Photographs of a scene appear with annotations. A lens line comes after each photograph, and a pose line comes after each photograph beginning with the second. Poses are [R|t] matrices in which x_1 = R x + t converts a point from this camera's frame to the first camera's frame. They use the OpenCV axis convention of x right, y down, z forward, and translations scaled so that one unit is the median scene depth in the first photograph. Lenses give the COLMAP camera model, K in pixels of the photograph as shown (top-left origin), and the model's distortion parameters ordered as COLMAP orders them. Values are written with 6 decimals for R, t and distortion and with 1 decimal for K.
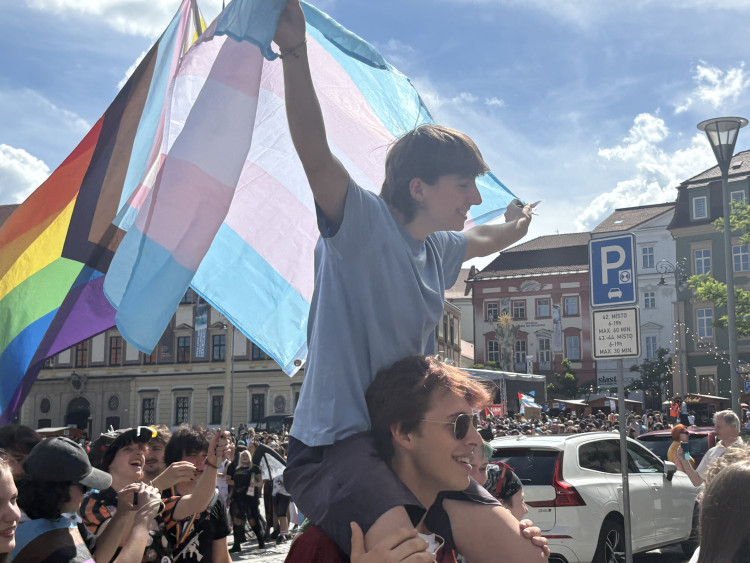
lens RADIAL K [[1098.0, 0, 393.2], [0, 1098.0, 279.7], [0, 0, 1]] dist [0.294000, -1.251392]
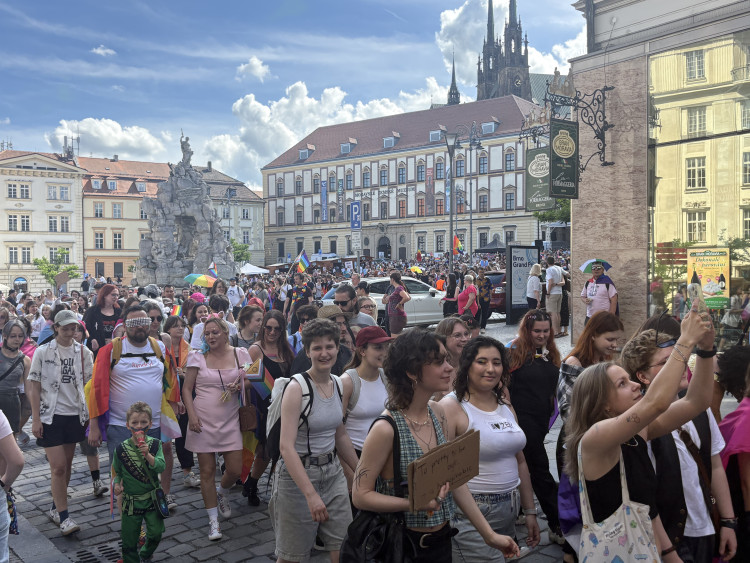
lens RADIAL K [[770.7, 0, 364.4], [0, 770.7, 283.5], [0, 0, 1]] dist [0.100060, -0.246804]
pose [[0.914647, 0.006493, -0.404200, 0.179058], [0.068055, 0.983127, 0.169792, -0.029113], [0.398483, -0.182808, 0.898773, -0.110594]]
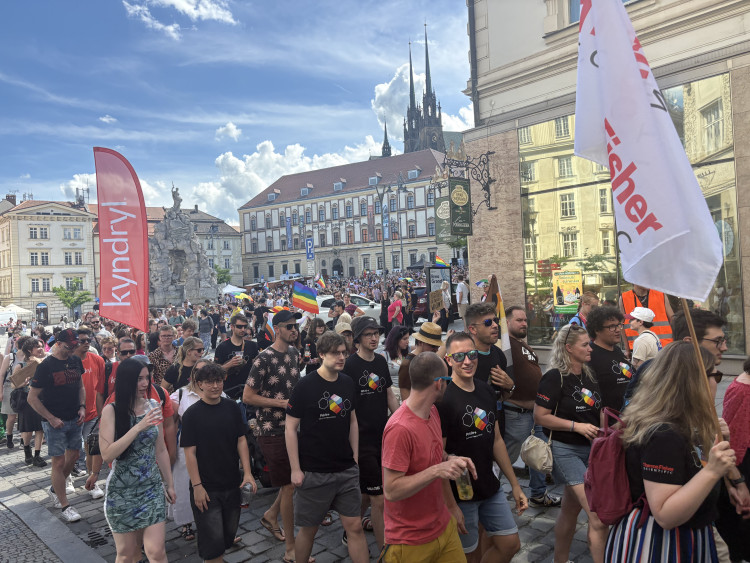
lens RADIAL K [[602.5, 0, 375.4], [0, 602.5, 272.6], [0, 0, 1]] dist [0.071036, -0.109577]
pose [[0.944717, -0.041776, -0.325215, 0.184917], [0.092756, 0.985386, 0.142868, -0.033592], [0.314494, -0.165136, 0.934785, -0.113696]]
